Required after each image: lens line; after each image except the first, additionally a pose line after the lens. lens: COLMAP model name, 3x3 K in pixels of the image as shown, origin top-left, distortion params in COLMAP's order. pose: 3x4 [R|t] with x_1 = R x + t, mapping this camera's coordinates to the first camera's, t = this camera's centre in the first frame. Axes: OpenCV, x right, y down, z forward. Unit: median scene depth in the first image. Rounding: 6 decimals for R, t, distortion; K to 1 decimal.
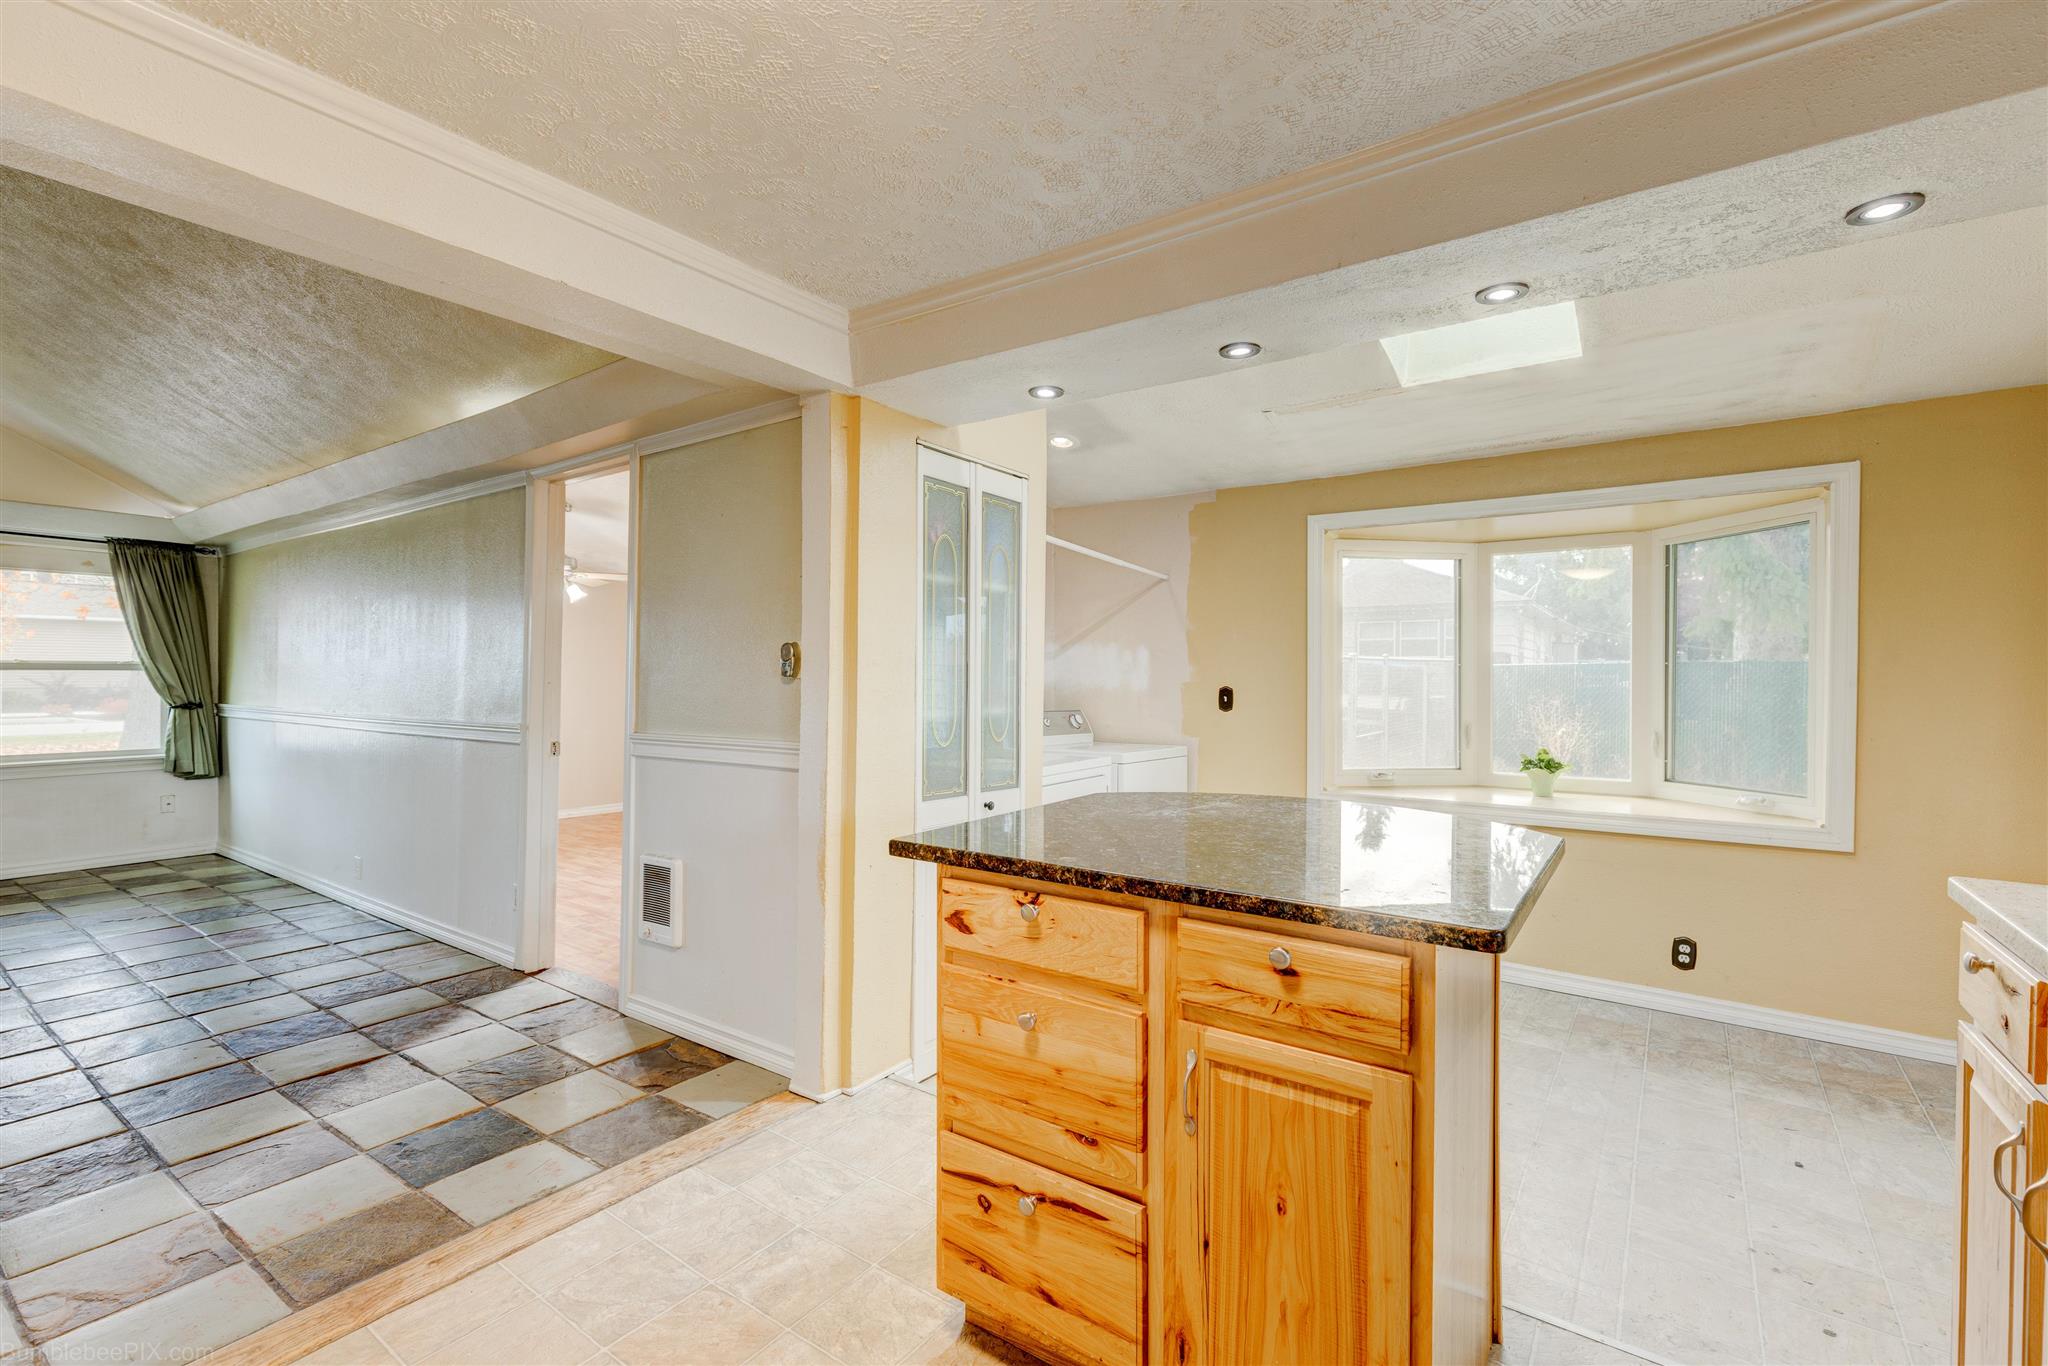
lens RADIAL K [[926.2, 0, 1015.7], [0, 926.2, 683.3], [0, 0, 1]] dist [0.007335, -0.001627]
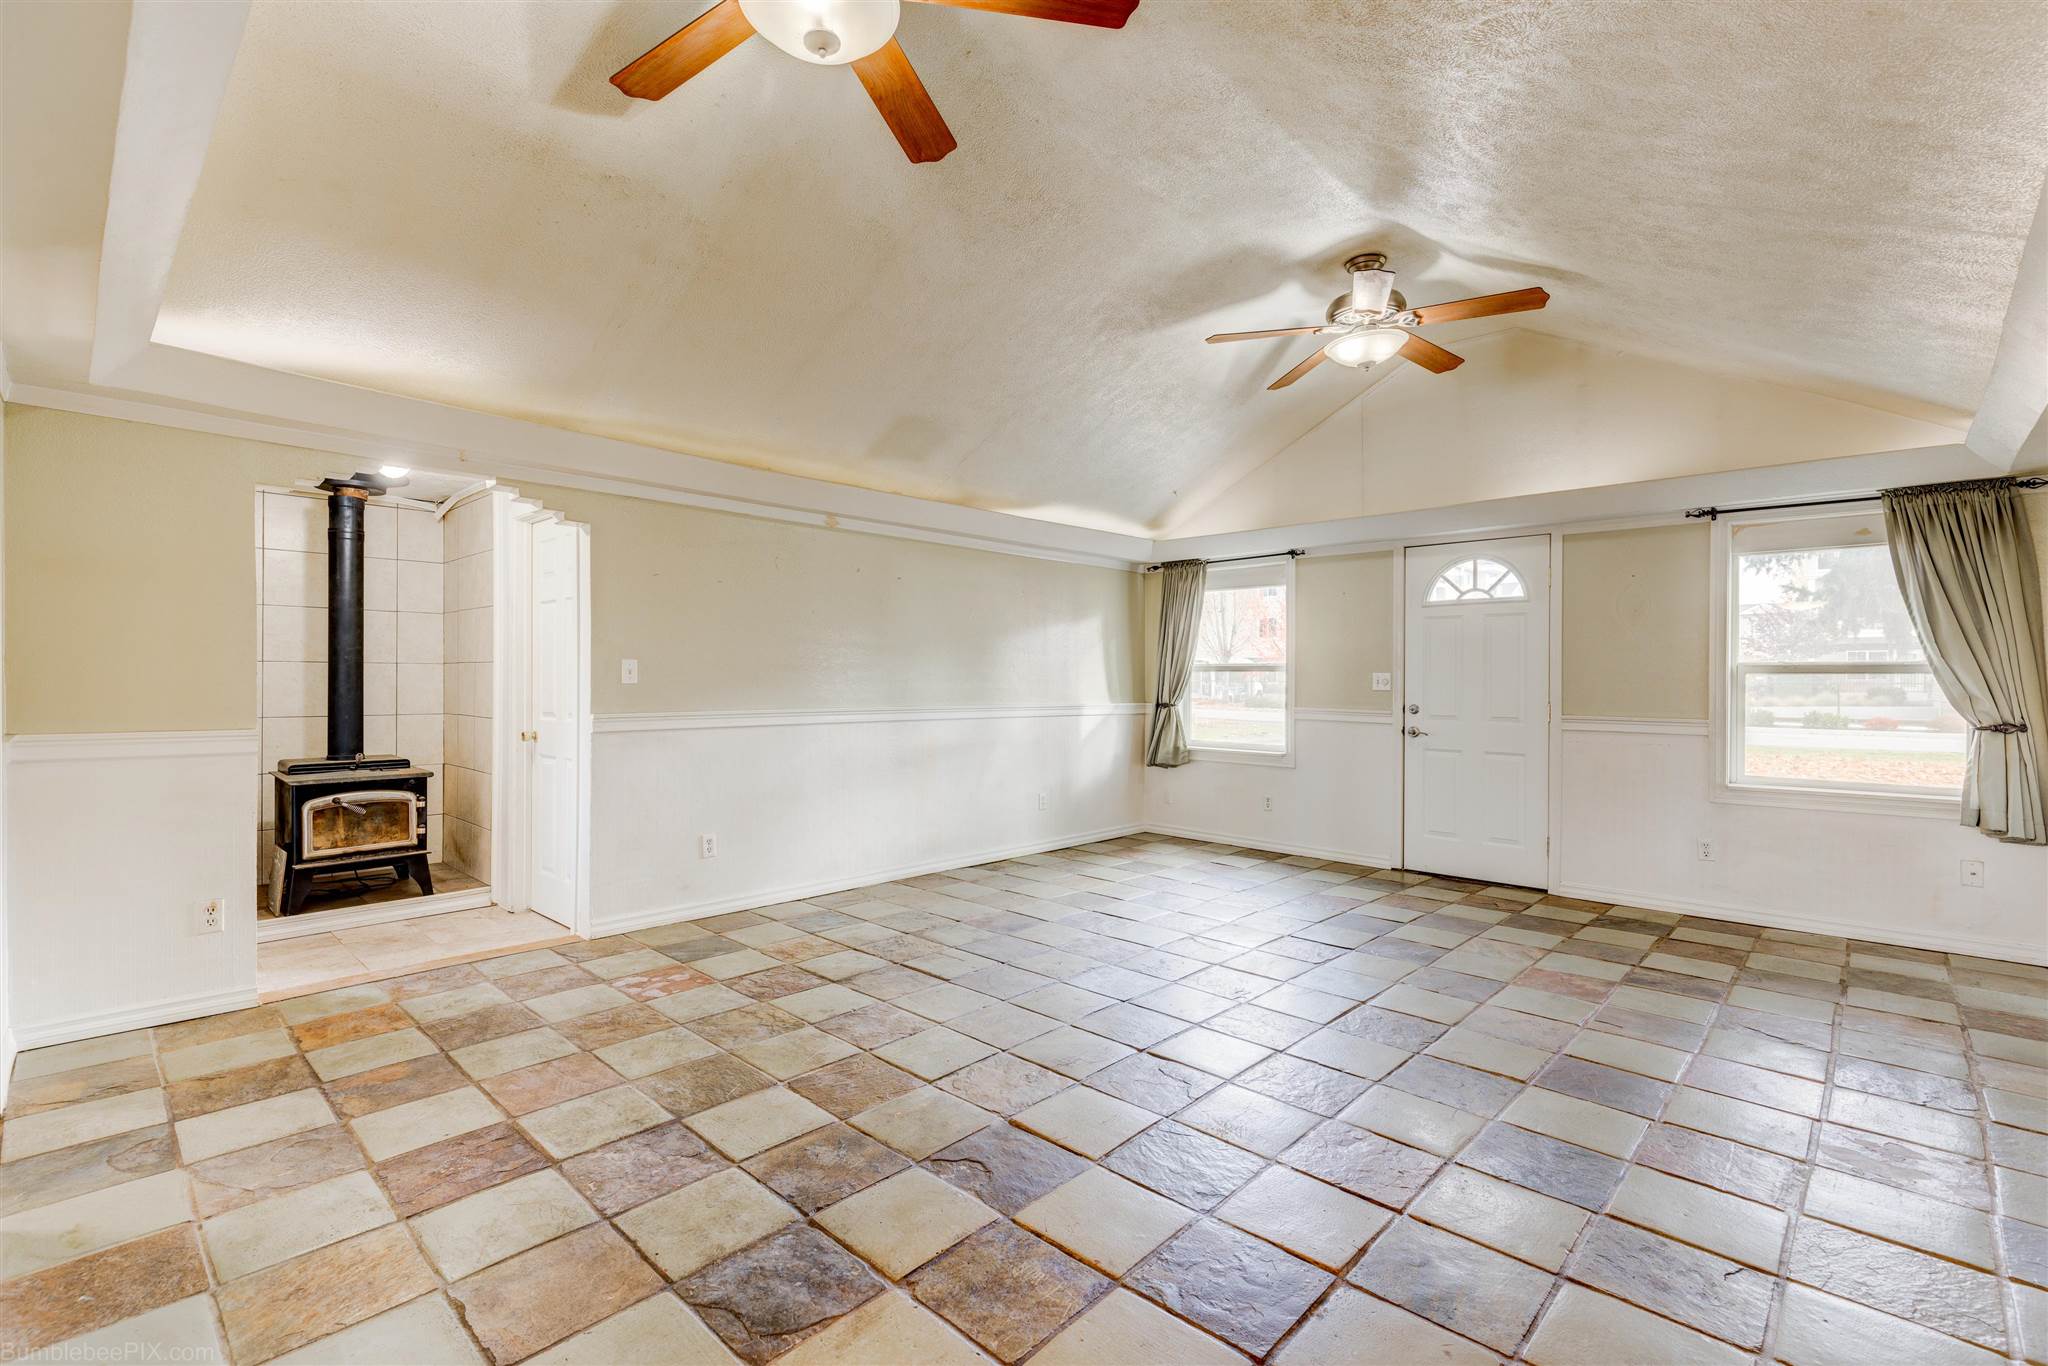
lens RADIAL K [[926.2, 0, 1029.6], [0, 926.2, 679.7], [0, 0, 1]] dist [0.007335, -0.001627]
pose [[-0.138395, 0.000250, -0.990377, -0.159317], [-0.008771, 0.999960, 0.001479, -0.004390], [0.990338, 0.008892, -0.138388, 0.431138]]
